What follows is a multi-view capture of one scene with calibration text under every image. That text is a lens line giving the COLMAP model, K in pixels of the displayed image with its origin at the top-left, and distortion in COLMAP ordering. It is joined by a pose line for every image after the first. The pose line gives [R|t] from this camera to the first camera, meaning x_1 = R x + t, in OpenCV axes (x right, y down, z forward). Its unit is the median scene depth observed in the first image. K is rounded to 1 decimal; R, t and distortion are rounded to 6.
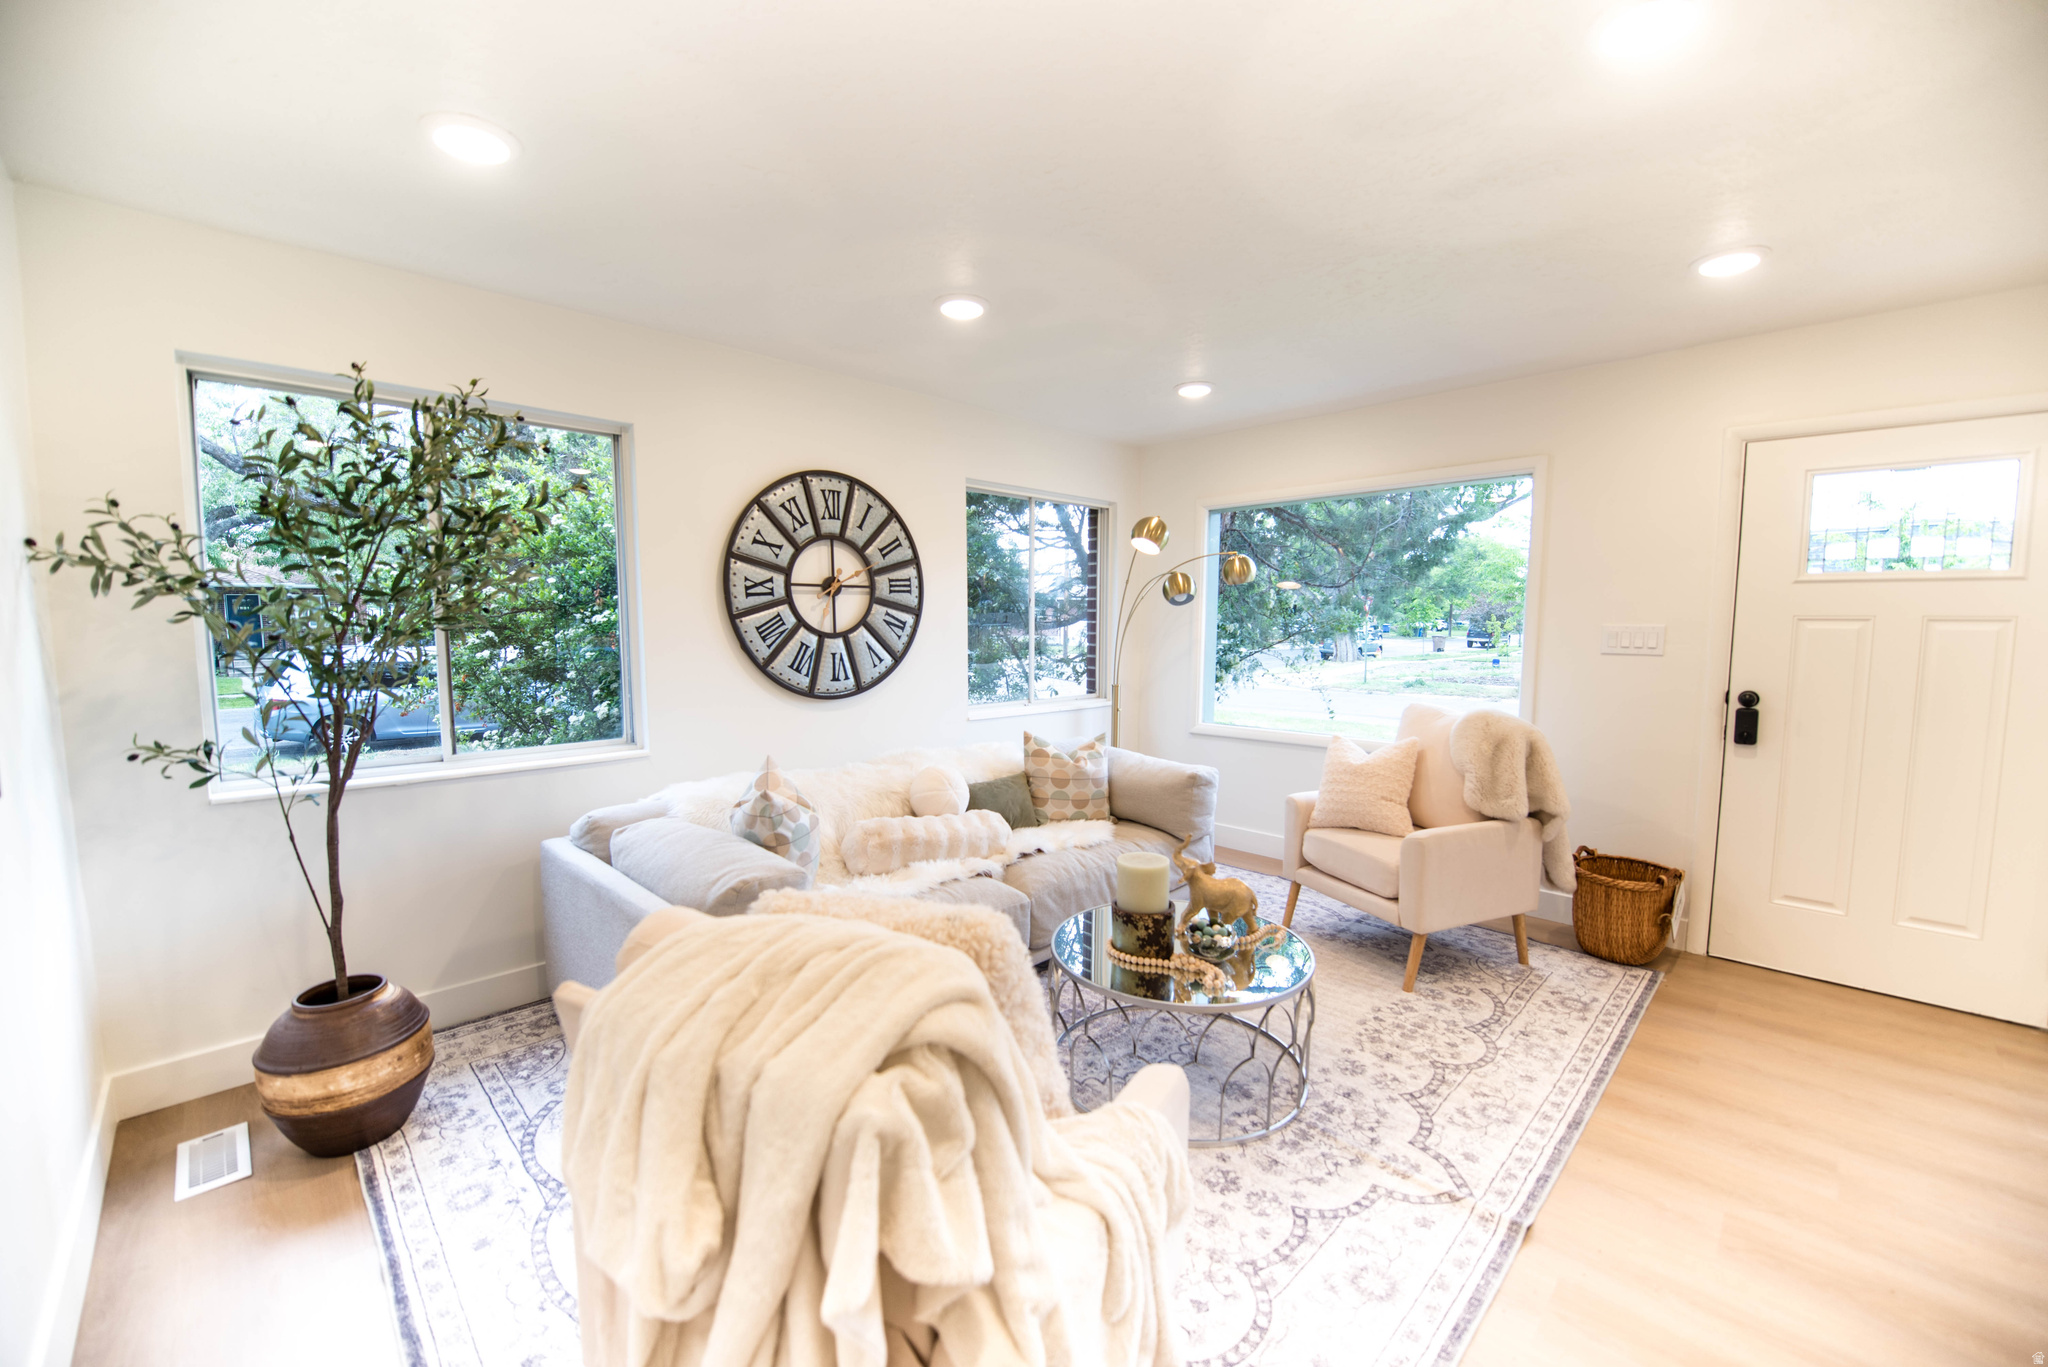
lens RADIAL K [[812.3, 0, 1026.3], [0, 812.3, 687.1], [0, 0, 1]] dist [-0.021634, -0.000271]
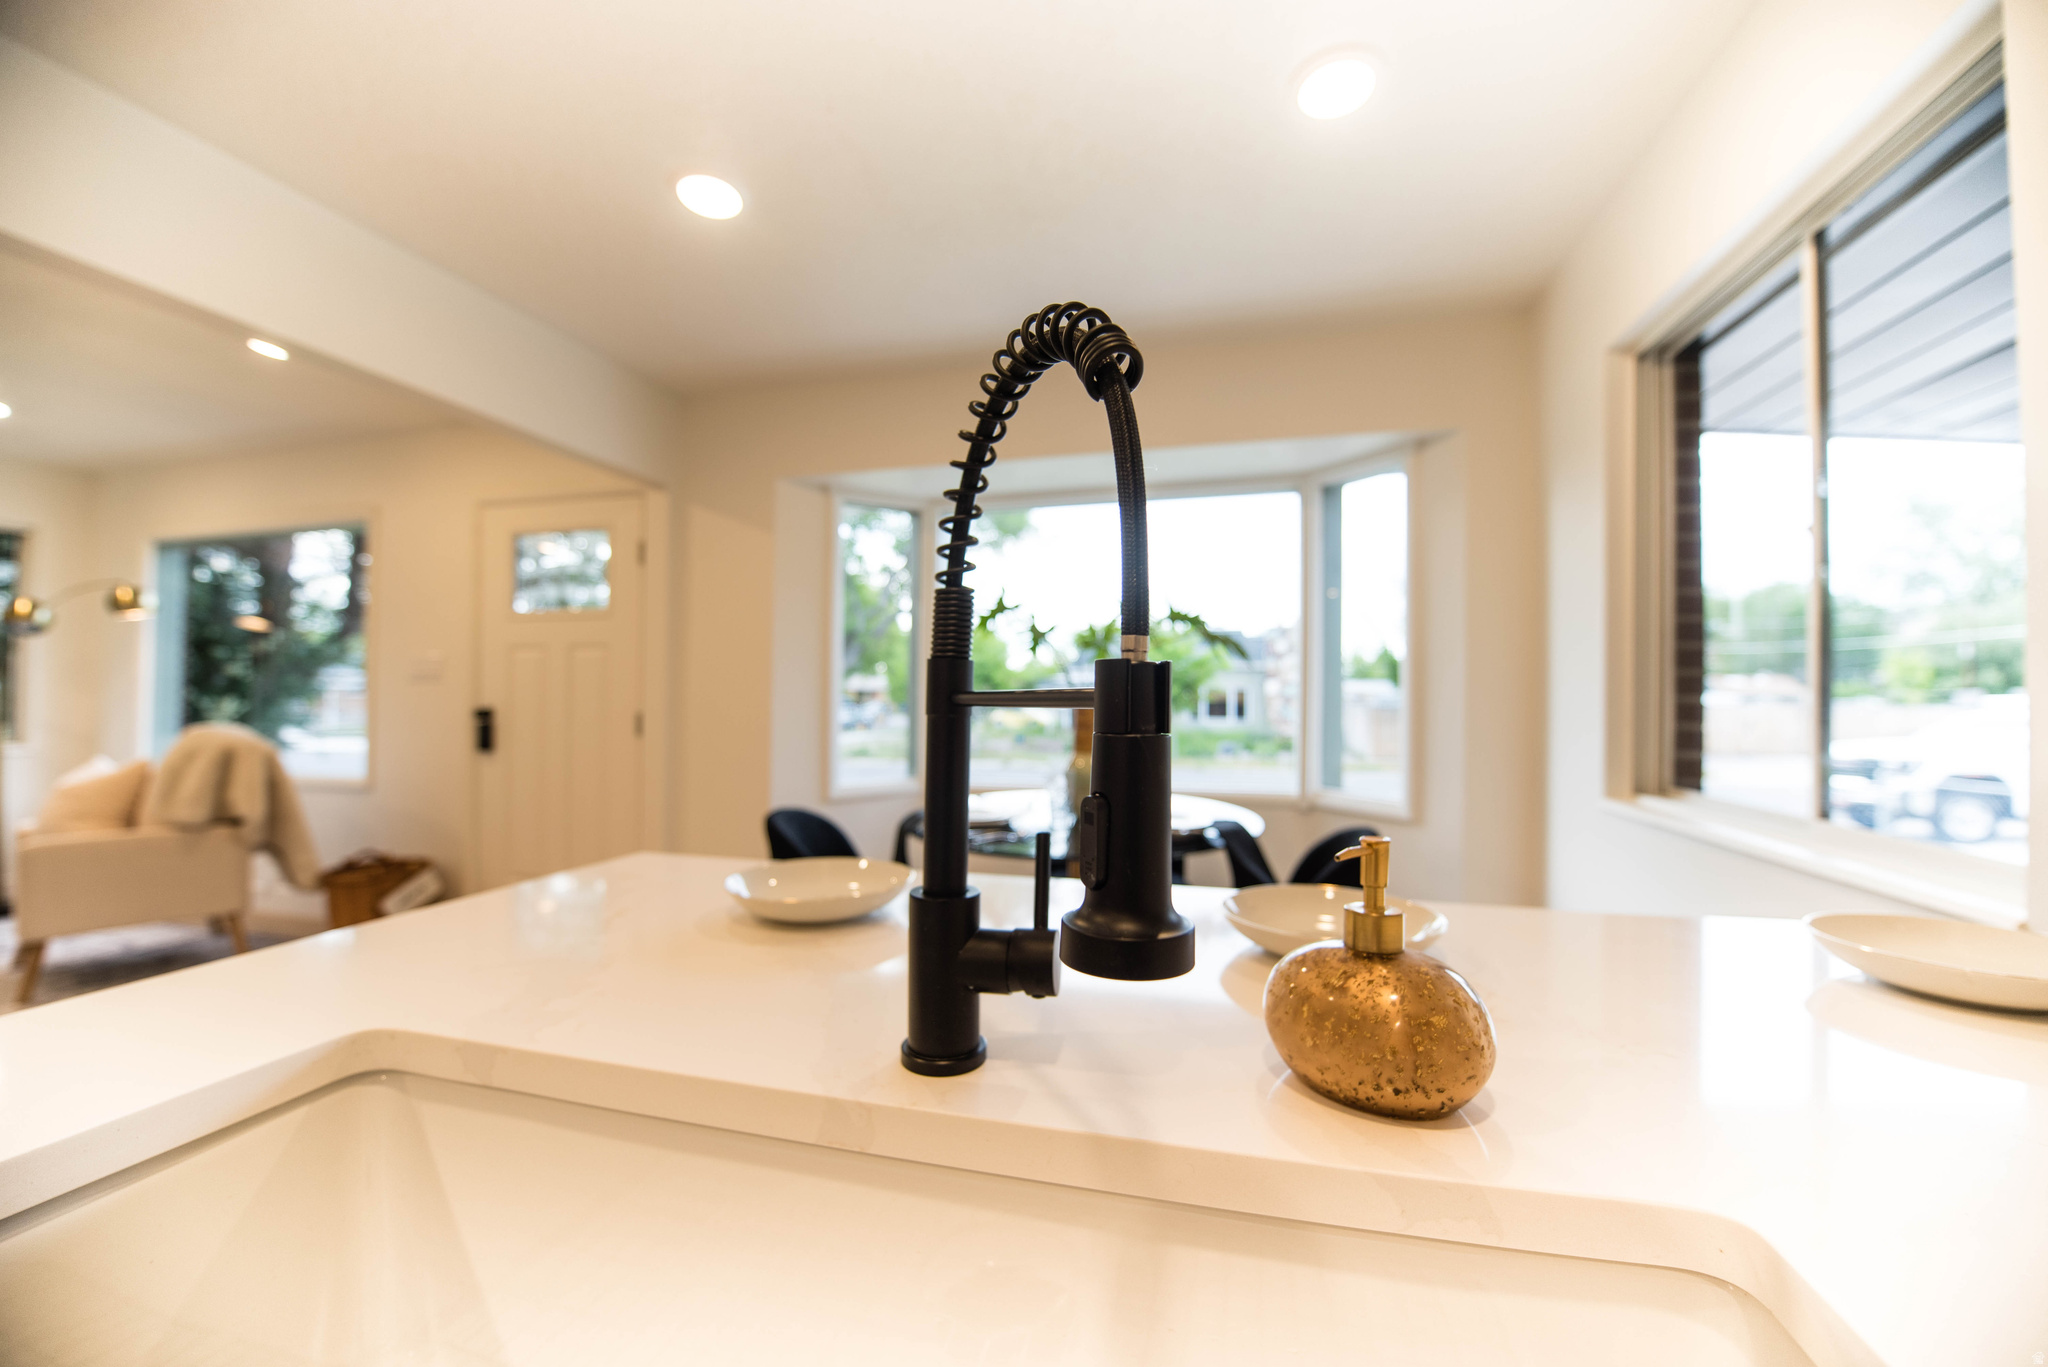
lens RADIAL K [[812.3, 0, 1026.3], [0, 812.3, 687.1], [0, 0, 1]] dist [-0.021634, -0.000271]
pose [[0.856994, 0.003439, 0.515315, 0.866717], [0.045542, 0.995560, -0.082384, 0.100105], [-0.513310, 0.094071, 0.853032, -0.413463]]
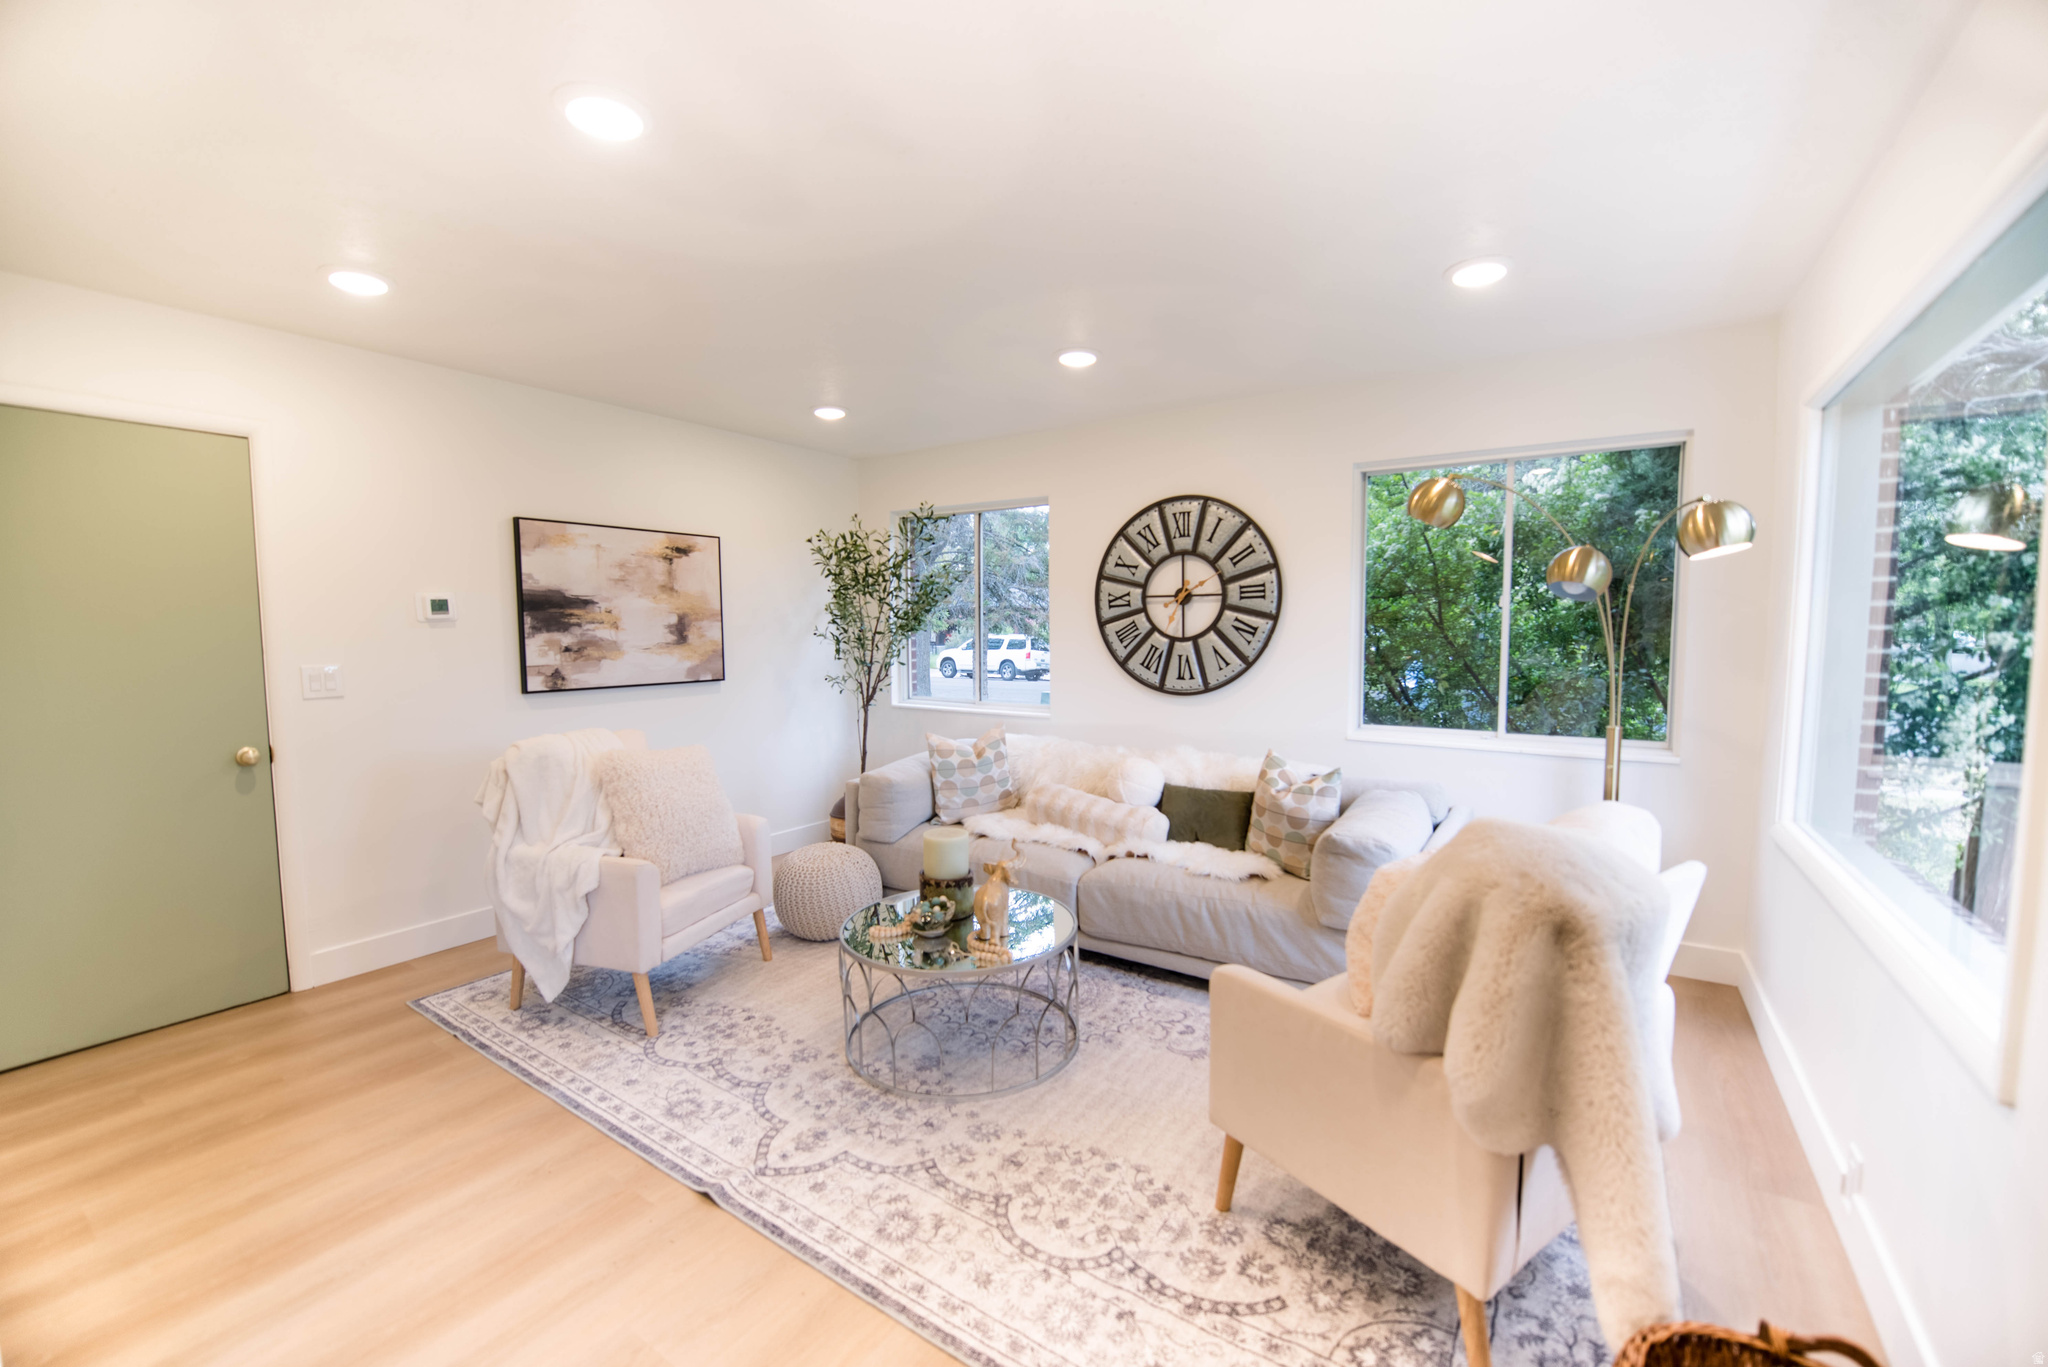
lens RADIAL K [[824.7, 0, 1033.4], [0, 824.7, 685.0], [0, 0, 1]] dist [-0.018953, -0.000367]
pose [[0.198394, 0.068372, -0.977735, 0.875971], [-0.075739, 0.995650, 0.054257, -0.048374], [0.977192, 0.063288, 0.202710, 0.583820]]
